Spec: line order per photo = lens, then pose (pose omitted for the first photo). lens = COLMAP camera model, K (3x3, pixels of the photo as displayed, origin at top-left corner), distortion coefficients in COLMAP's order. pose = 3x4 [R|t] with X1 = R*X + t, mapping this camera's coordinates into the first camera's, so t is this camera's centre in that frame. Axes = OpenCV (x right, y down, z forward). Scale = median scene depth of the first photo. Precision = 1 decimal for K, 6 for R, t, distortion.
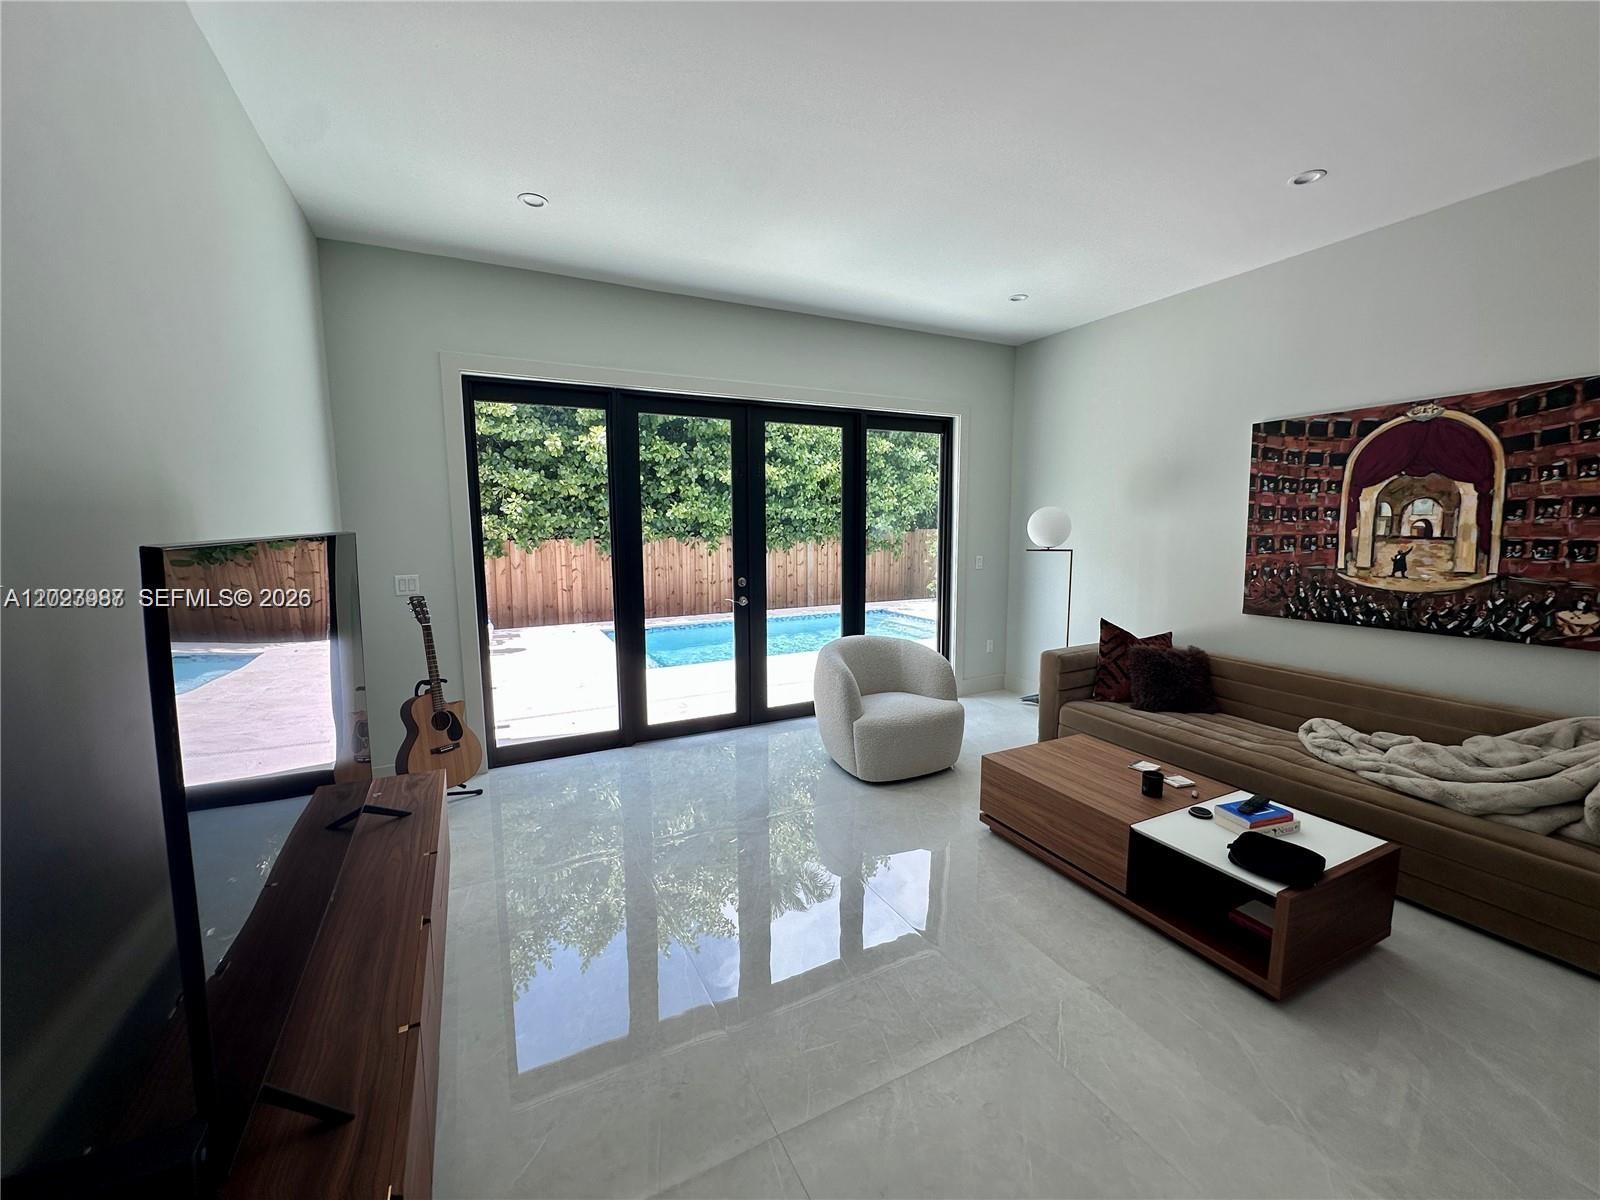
lens RADIAL K [[639.0, 0, 800.0], [0, 639.0, 600.0], [0, 0, 1]] dist [-0.000293, -0.000319]
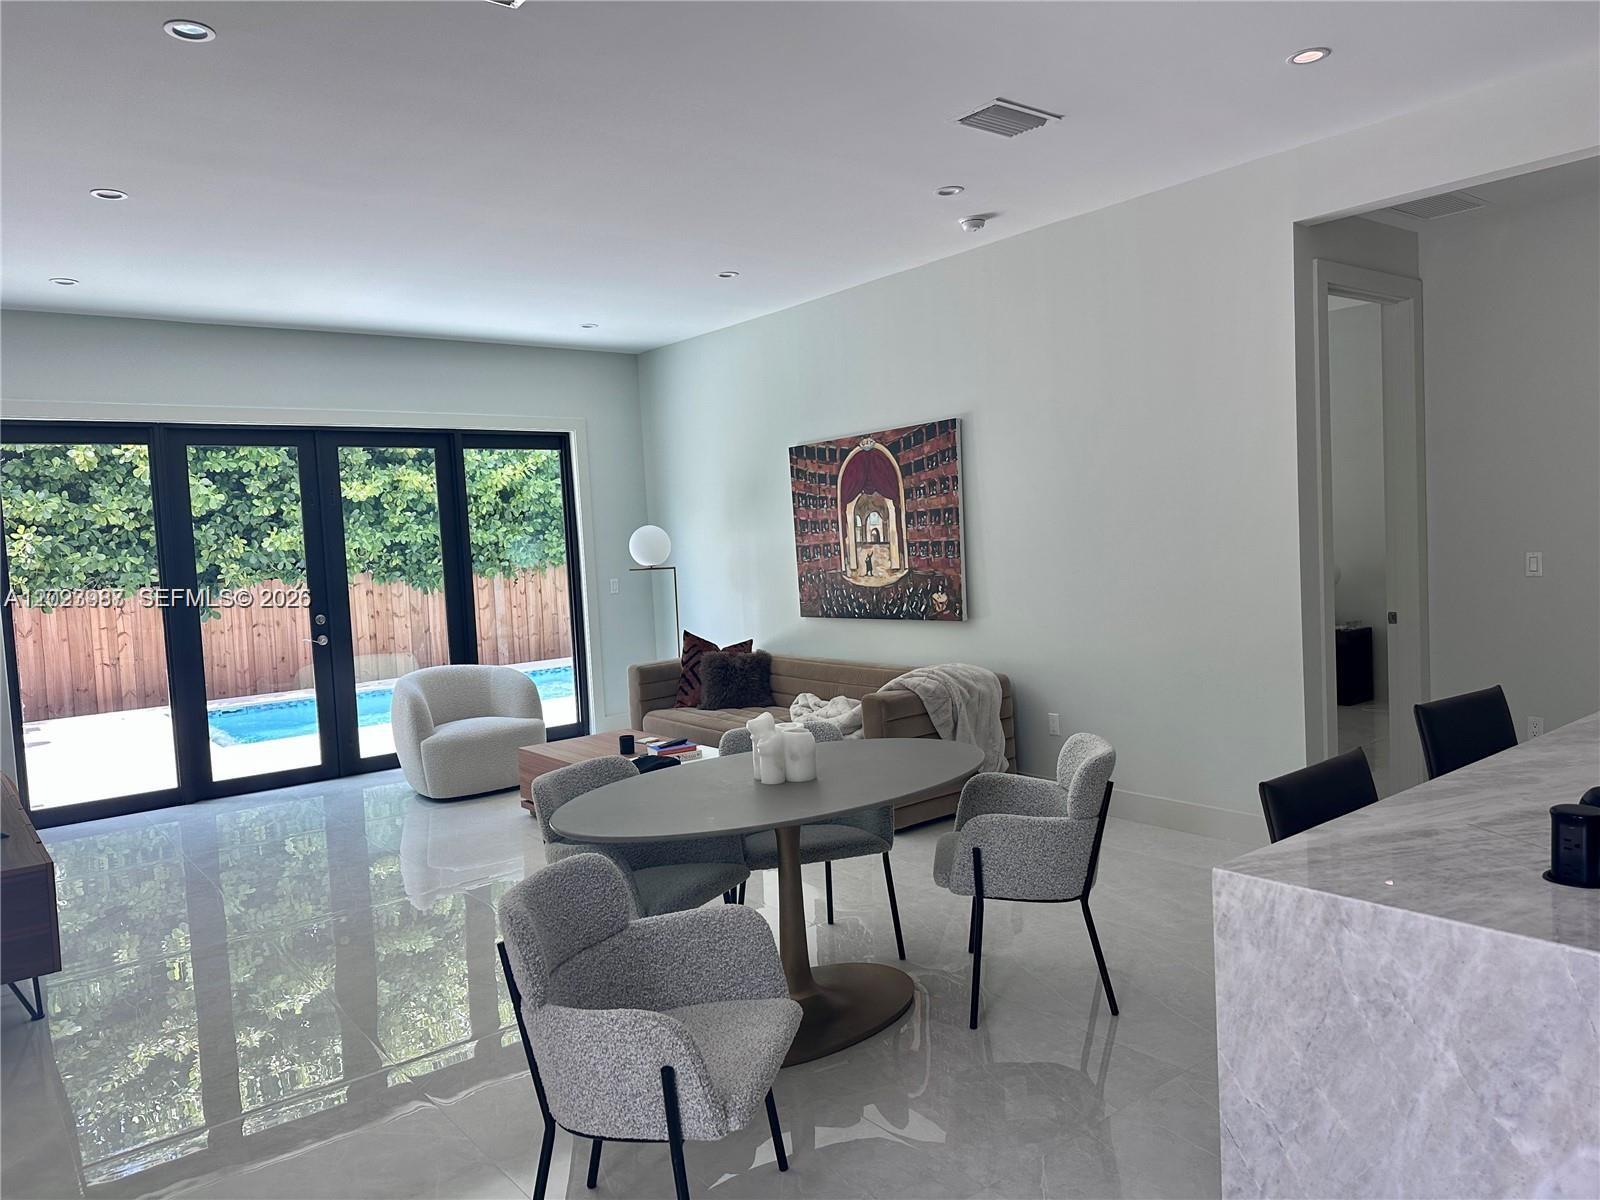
lens RADIAL K [[1122.3, 0, 800.0], [0, 1122.3, 600.0], [0, 0, 1]] dist [0.104931, -0.137696]
pose [[0.979172, -0.056038, 0.195148, 0.342723], [0.068956, 0.995812, -0.060037, 0.116521], [-0.190967, 0.072243, 0.978934, -0.959877]]
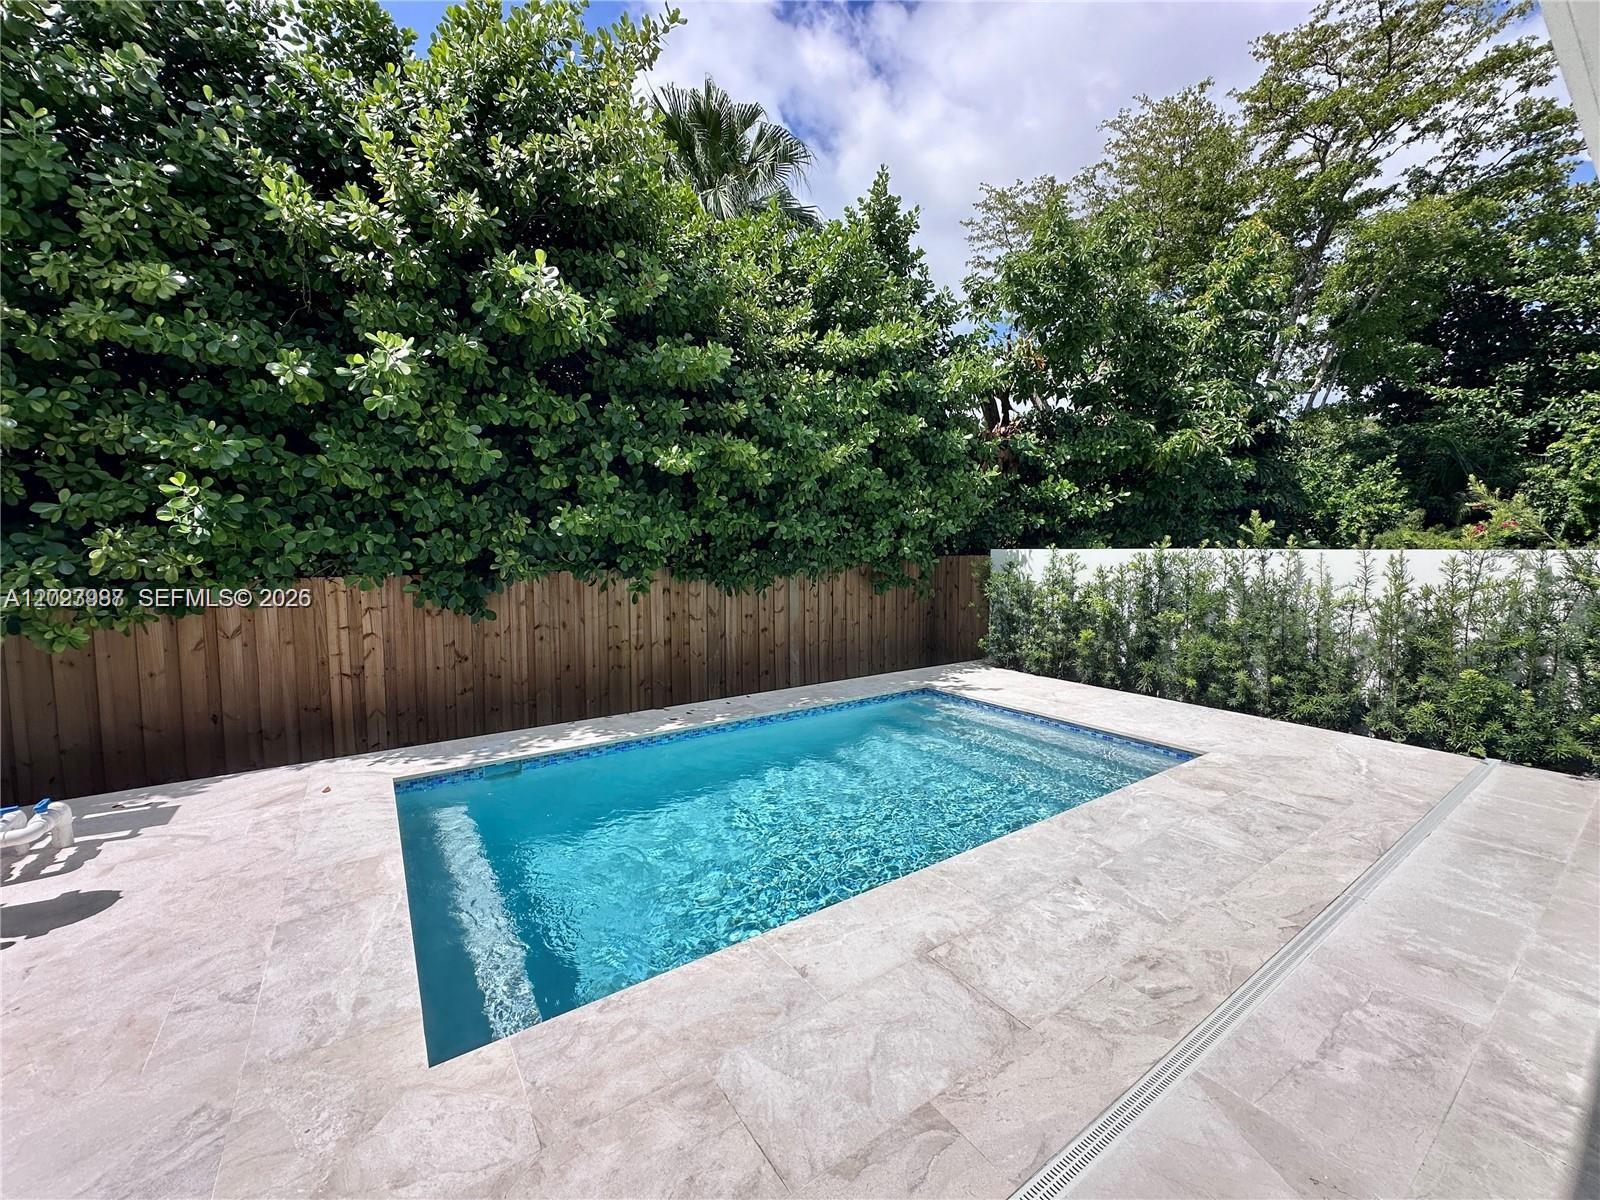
lens RADIAL K [[634.7, 0, 800.0], [0, 634.7, 600.0], [0, 0, 1]] dist [-0.000587, -0.001196]
pose [[0.990644, -0.009270, 0.136156, -0.222981], [0.014466, 0.999202, -0.037226, -0.150577], [-0.135702, 0.038847, 0.989988, 1.303918]]
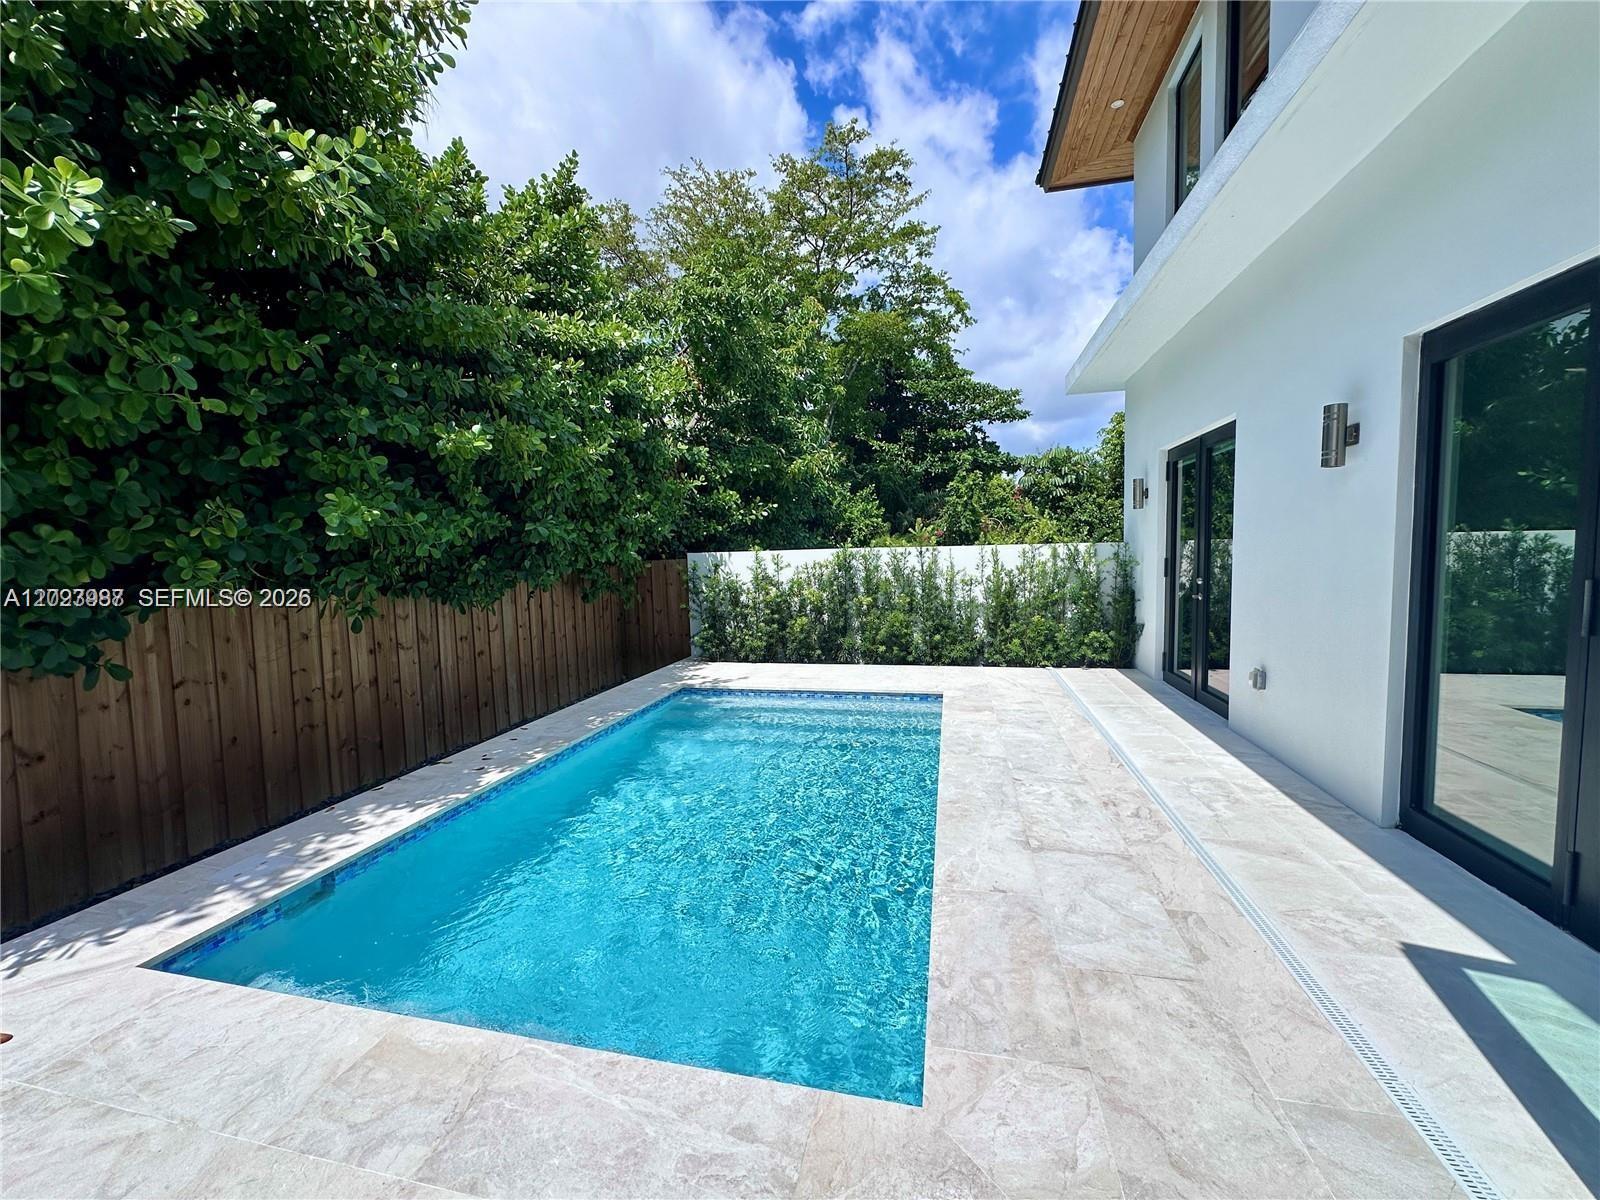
lens RADIAL K [[634.7, 0, 800.0], [0, 634.7, 600.0], [0, 0, 1]] dist [-0.000587, -0.001196]
pose [[0.641545, -0.070107, 0.763875, -0.829978], [0.113468, 0.993533, -0.004112, -0.171666], [-0.758647, 0.089314, 0.645351, 1.598112]]
